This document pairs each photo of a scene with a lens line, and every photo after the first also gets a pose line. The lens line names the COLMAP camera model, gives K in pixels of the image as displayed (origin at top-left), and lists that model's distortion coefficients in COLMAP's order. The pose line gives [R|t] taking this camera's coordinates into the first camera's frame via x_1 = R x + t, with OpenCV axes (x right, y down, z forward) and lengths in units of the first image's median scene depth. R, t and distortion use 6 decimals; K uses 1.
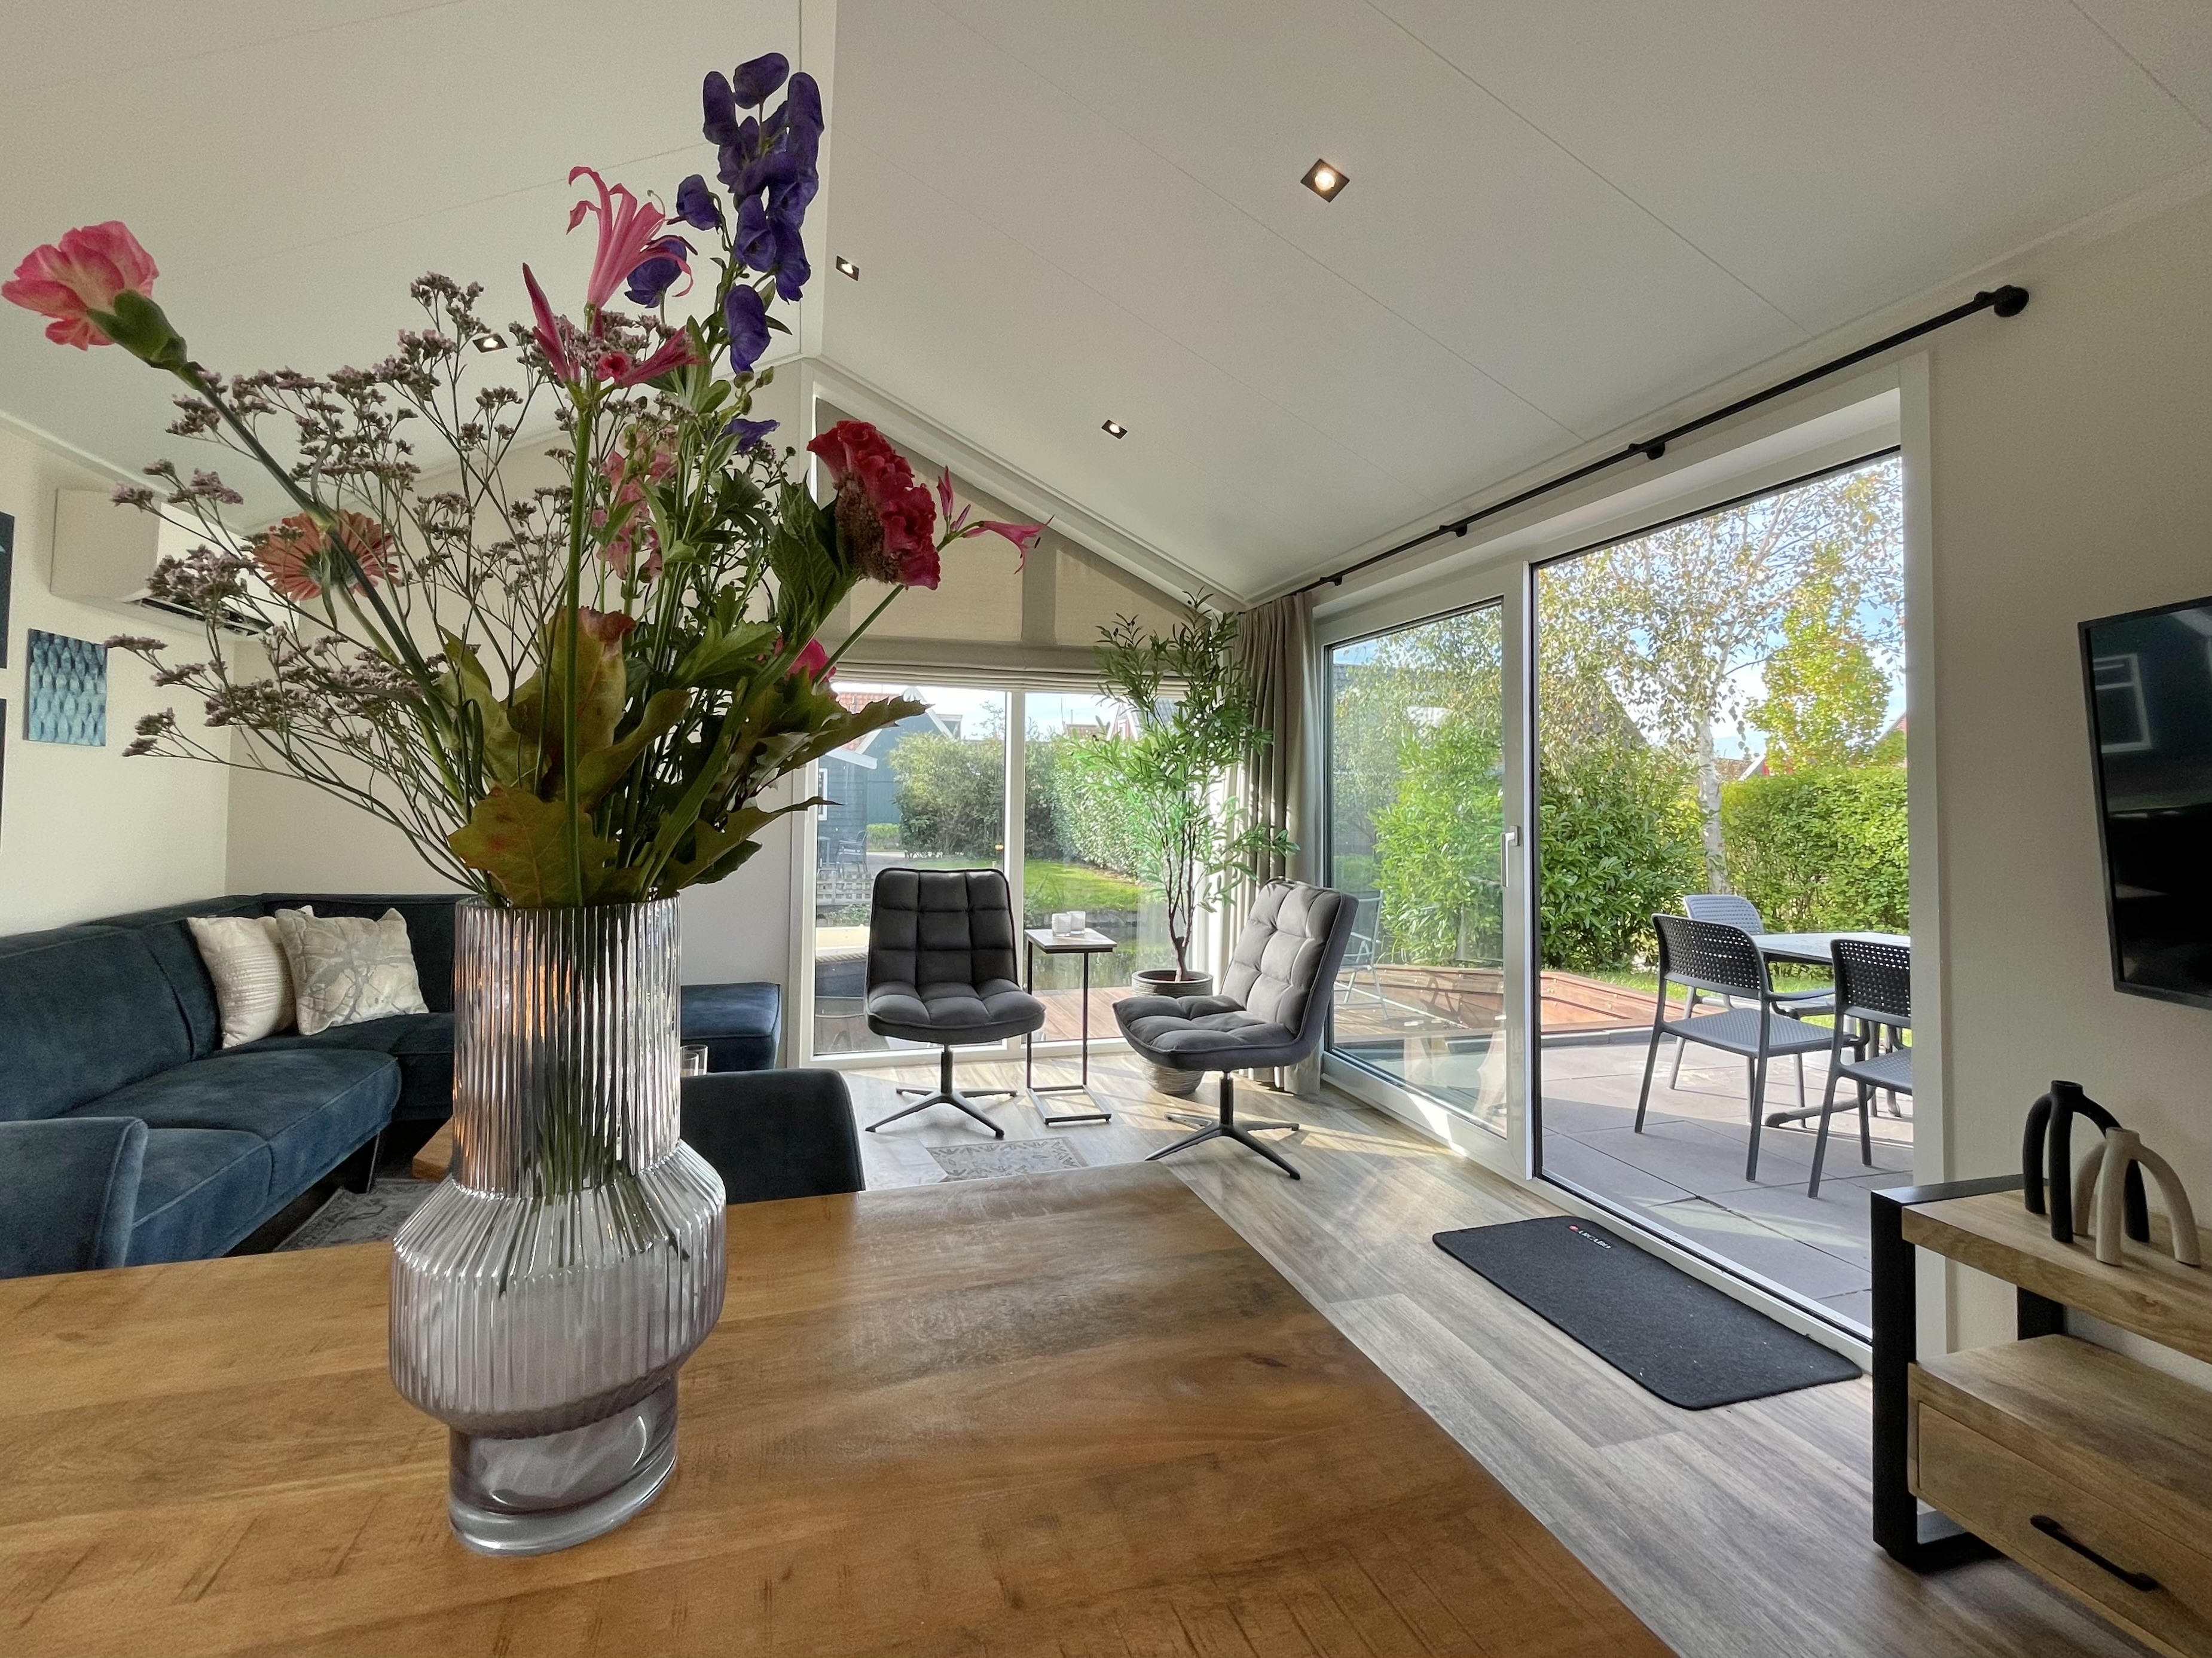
lens RADIAL K [[973.2, 0, 1062.0], [0, 973.2, 769.3], [0, 0, 1]] dist [-0.002463, -0.000343]
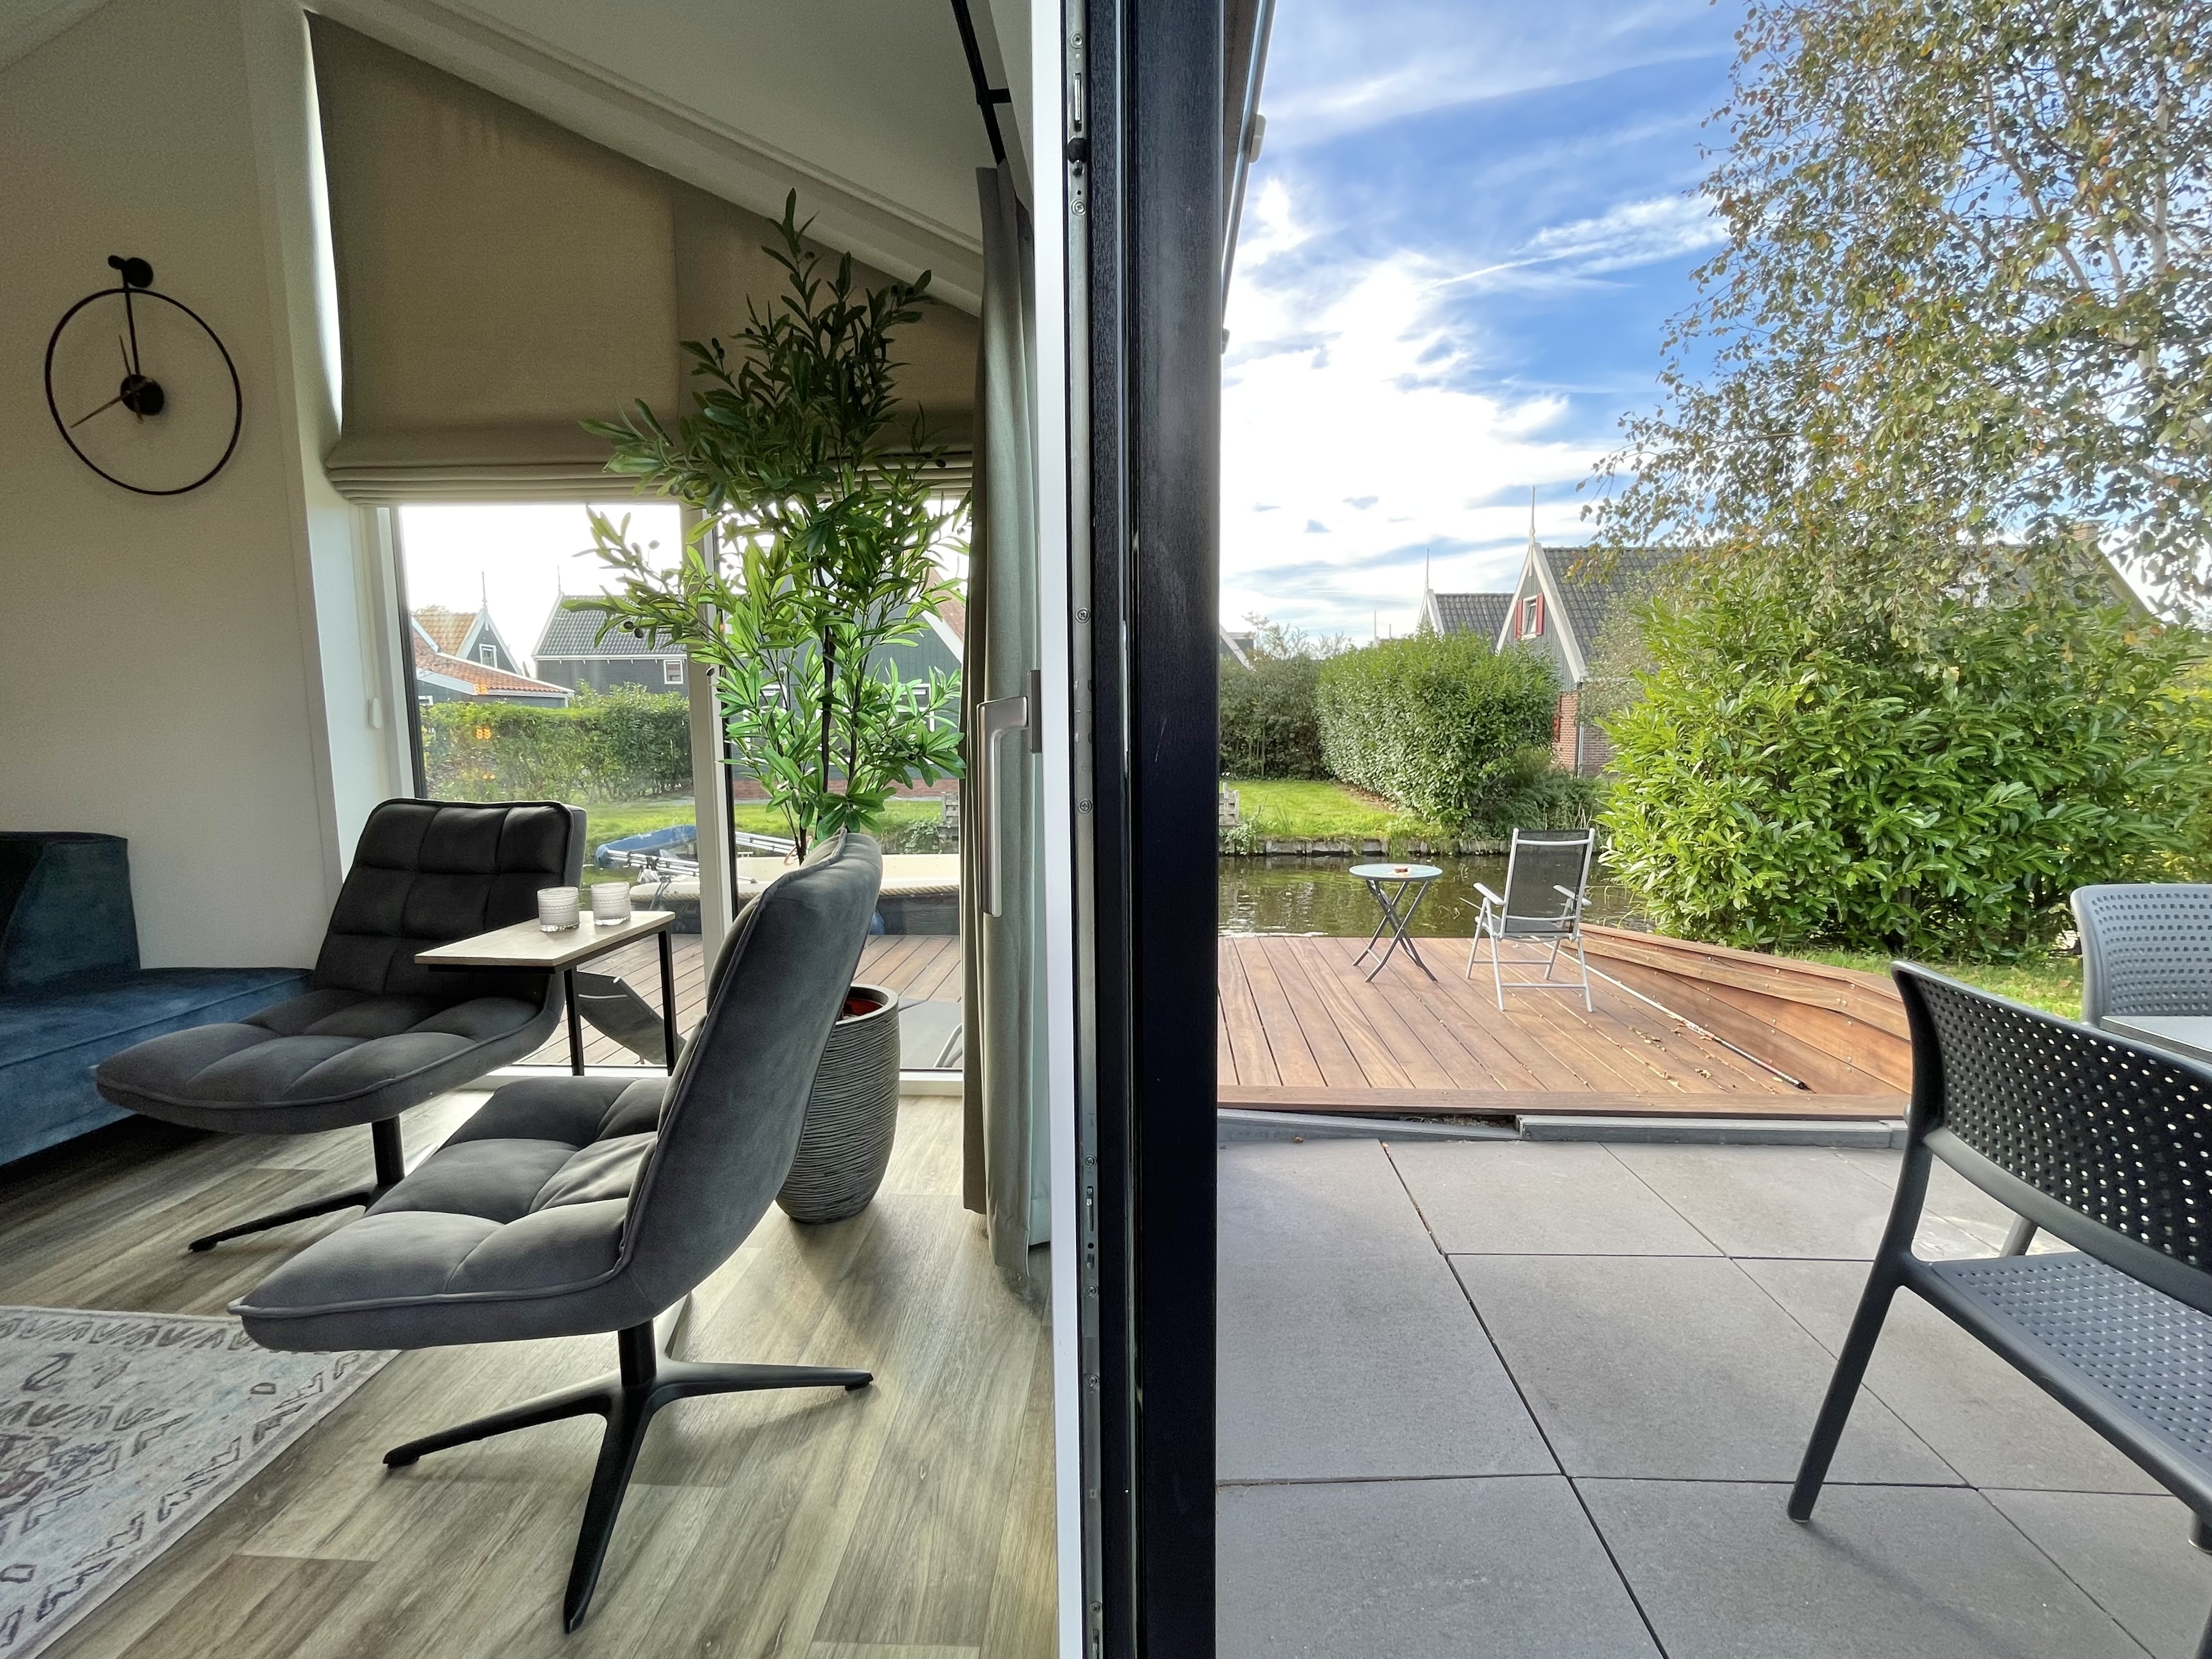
lens RADIAL K [[918.0, 0, 1107.8], [0, 918.0, 824.0], [0, 0, 1]] dist [-0.002426, 0.000130]
pose [[0.951373, 0.018356, -0.307493, 0.465231], [0.025167, 0.990254, 0.136978, 0.054232], [0.307011, -0.138056, 0.941640, 0.653750]]
